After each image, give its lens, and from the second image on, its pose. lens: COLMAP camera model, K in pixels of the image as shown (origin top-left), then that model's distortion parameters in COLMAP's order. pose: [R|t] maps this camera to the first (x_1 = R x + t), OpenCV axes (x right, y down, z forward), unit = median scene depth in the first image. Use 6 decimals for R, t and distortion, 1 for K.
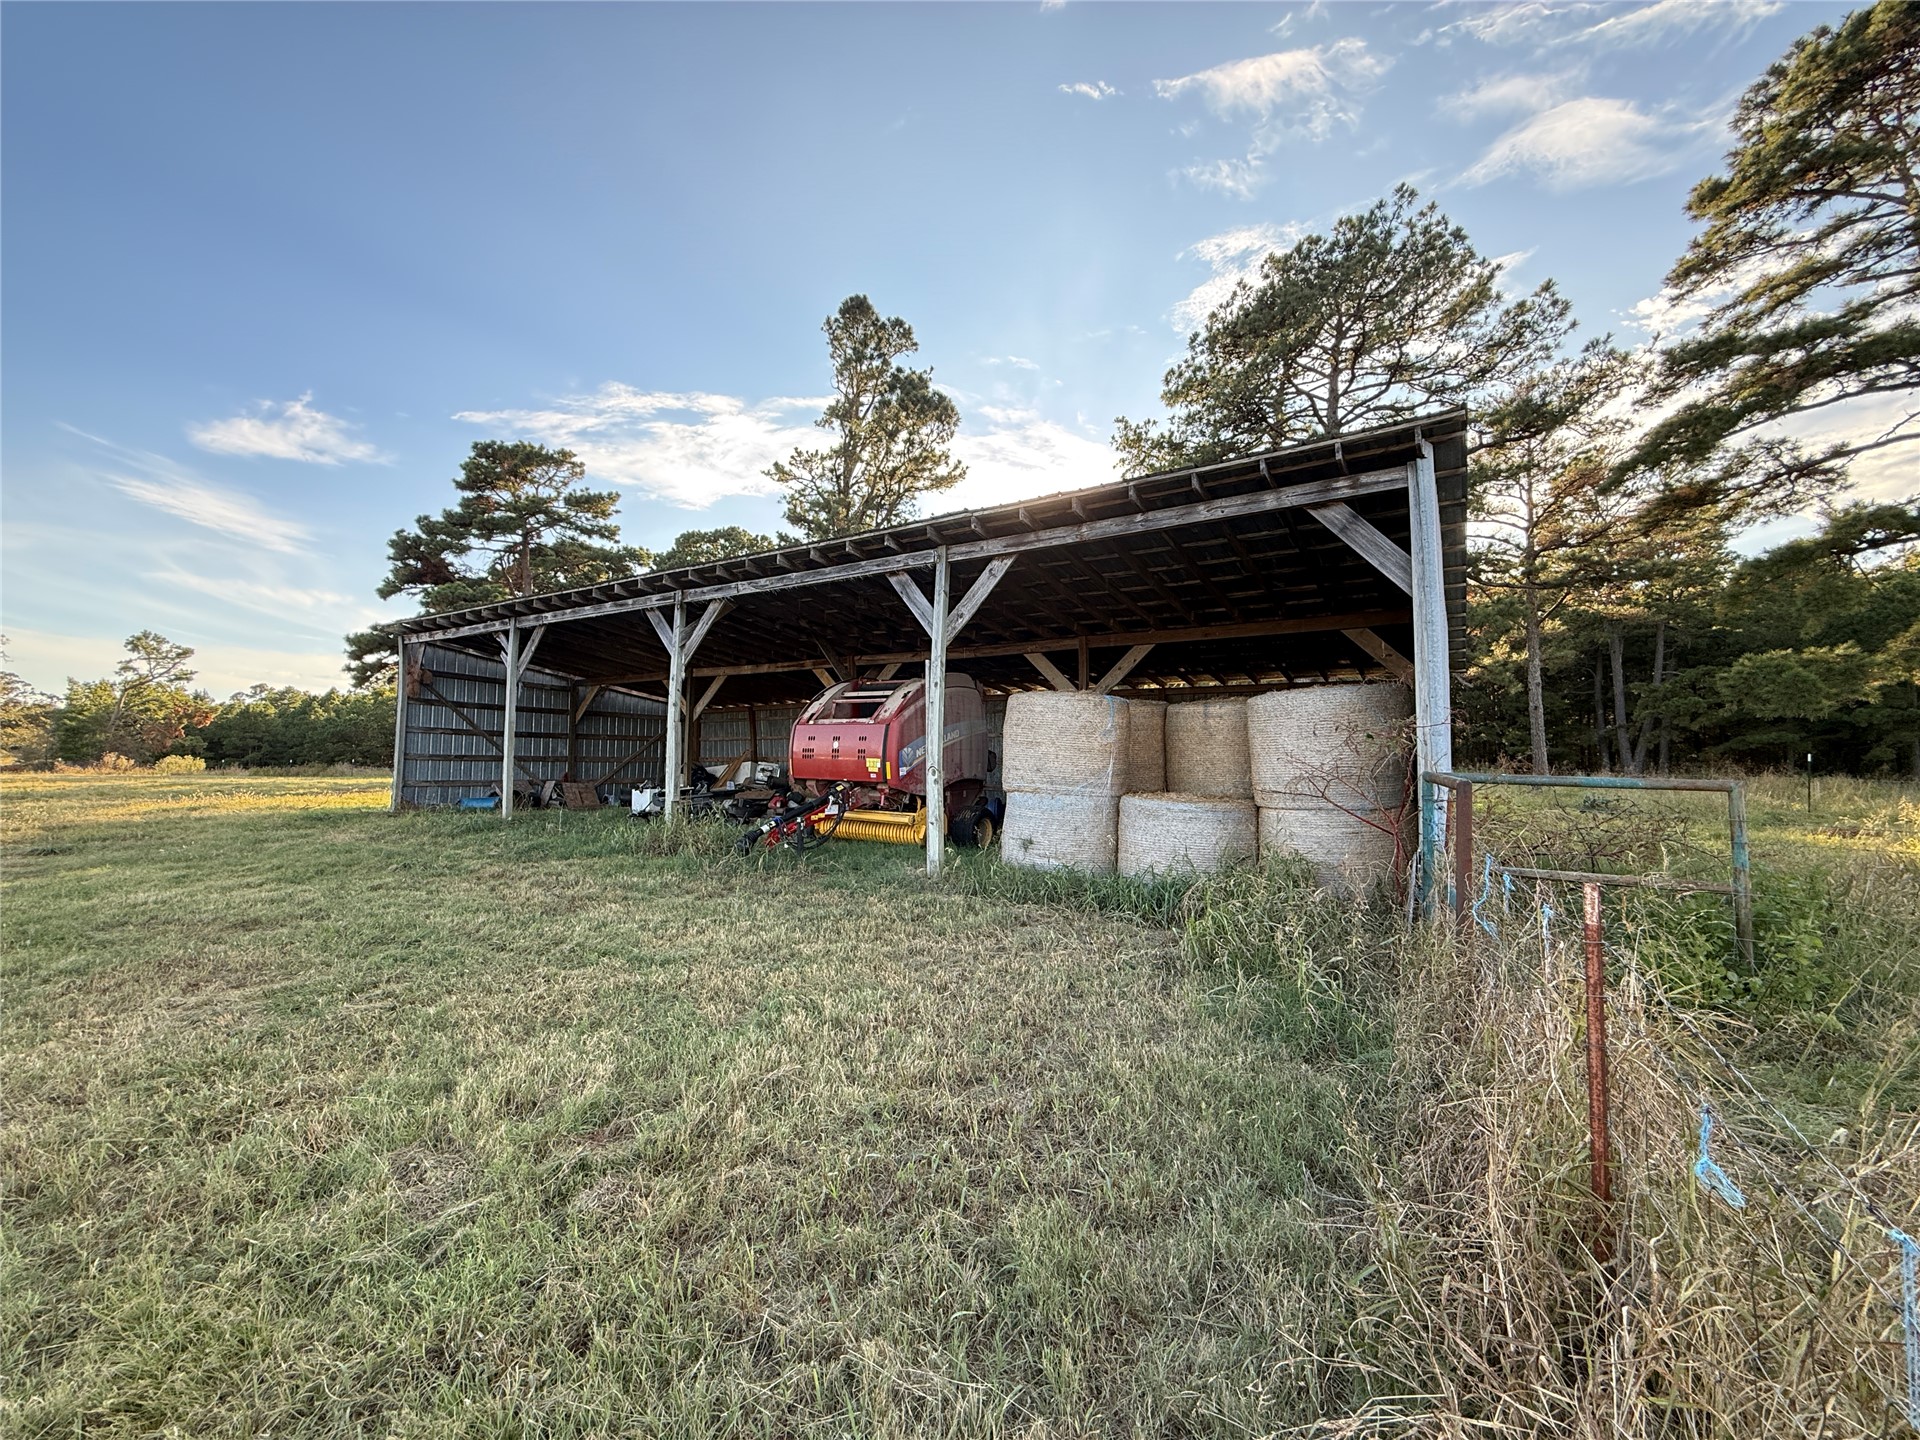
lens RADIAL K [[764.6, 0, 968.3], [0, 764.6, 715.5], [0, 0, 1]] dist [-0.000838, 0.000568]
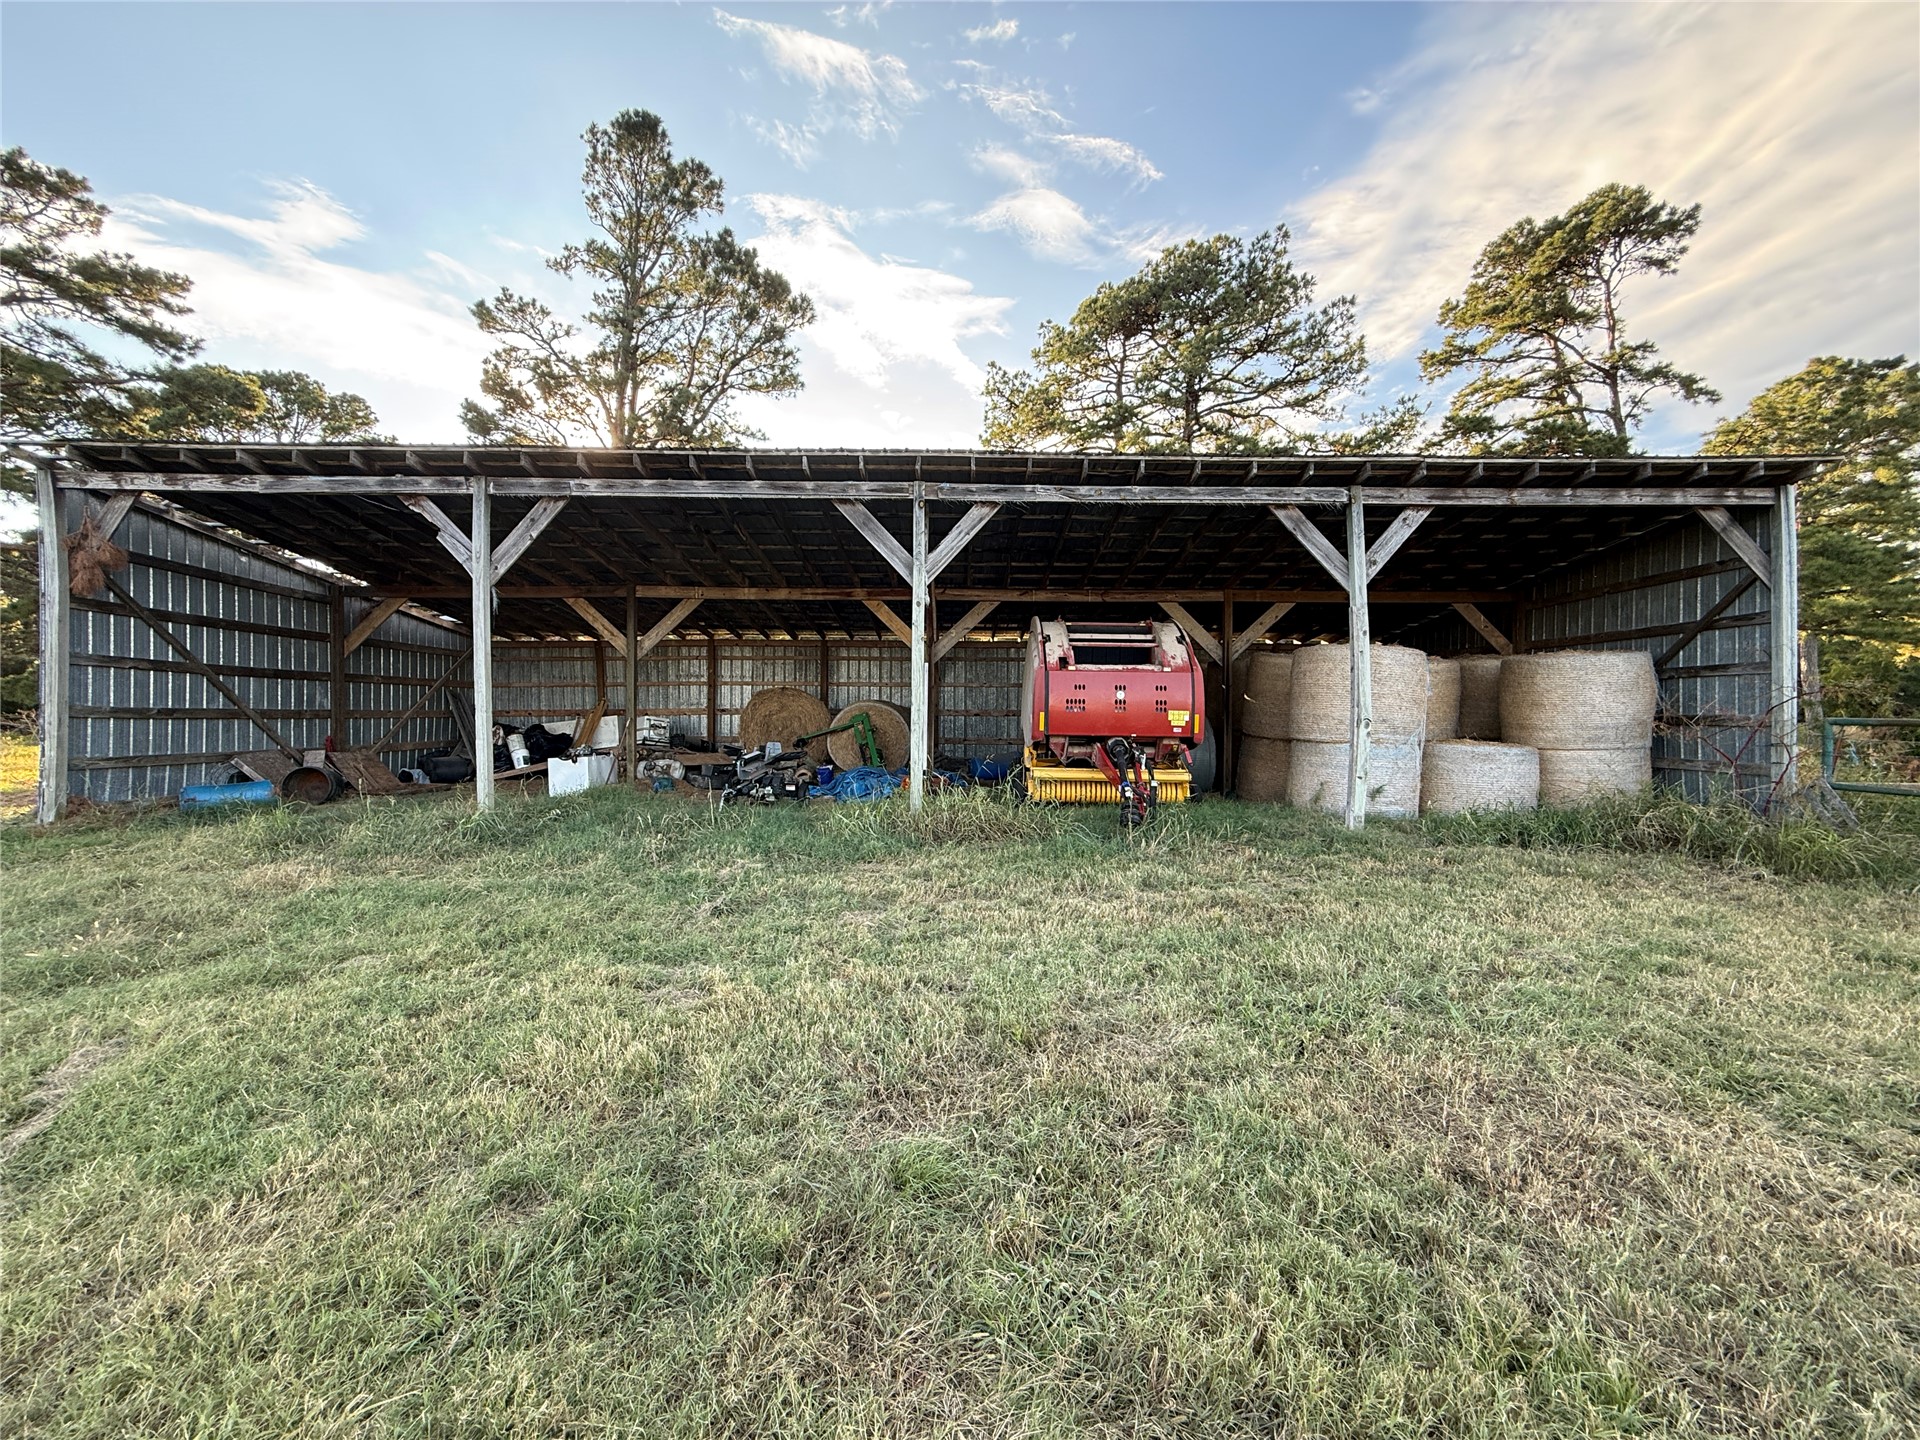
lens RADIAL K [[764.6, 0, 963.7], [0, 764.6, 716.1], [0, 0, 1]] dist [-0.000838, 0.000568]
pose [[0.836454, -0.007776, 0.547982, -0.524359], [-0.026738, 0.998130, 0.054977, 0.013061], [-0.547384, -0.060638, 0.834682, 0.249501]]
